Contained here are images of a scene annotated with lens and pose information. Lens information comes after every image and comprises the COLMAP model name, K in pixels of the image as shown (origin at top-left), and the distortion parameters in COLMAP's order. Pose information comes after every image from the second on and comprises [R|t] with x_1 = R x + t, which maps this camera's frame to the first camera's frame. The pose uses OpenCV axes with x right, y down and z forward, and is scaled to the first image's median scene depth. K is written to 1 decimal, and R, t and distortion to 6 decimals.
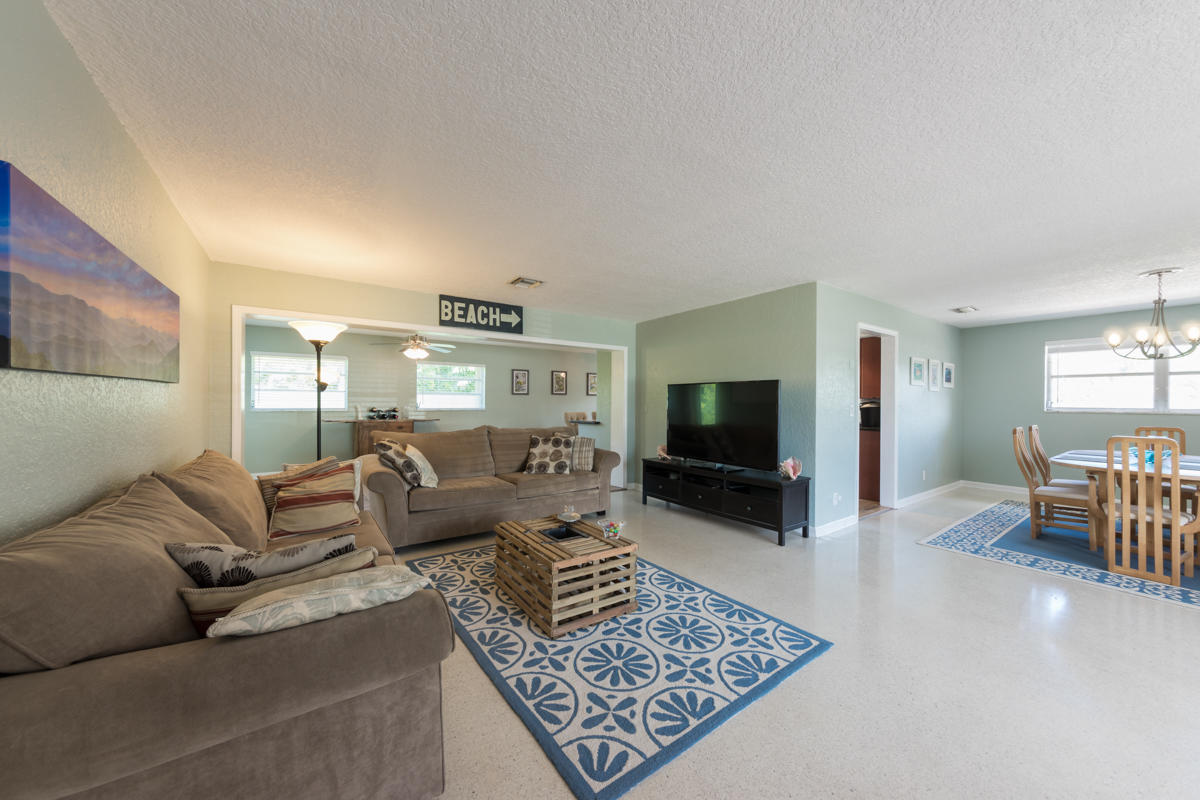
lens RADIAL K [[431.9, 0, 605.1], [0, 431.9, 403.4], [0, 0, 1]] dist [0.001718, 0.000045]
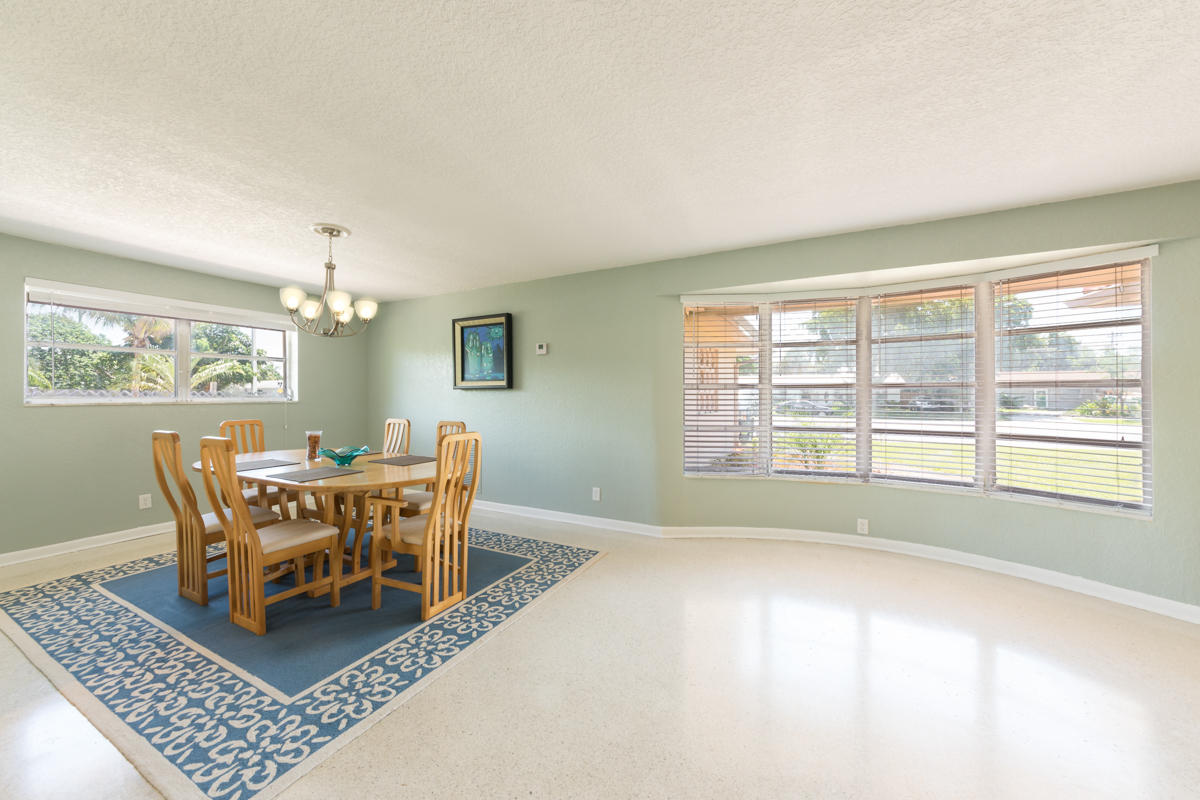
lens RADIAL K [[431.9, 0, 599.5], [0, 431.9, 403.3], [0, 0, 1]] dist [0.001718, 0.000045]
pose [[-0.433216, -0.015369, 0.901159, 0.391849], [-0.003945, 0.999877, 0.015156, 0.015301], [-0.901282, 0.003010, -0.433223, 1.029507]]
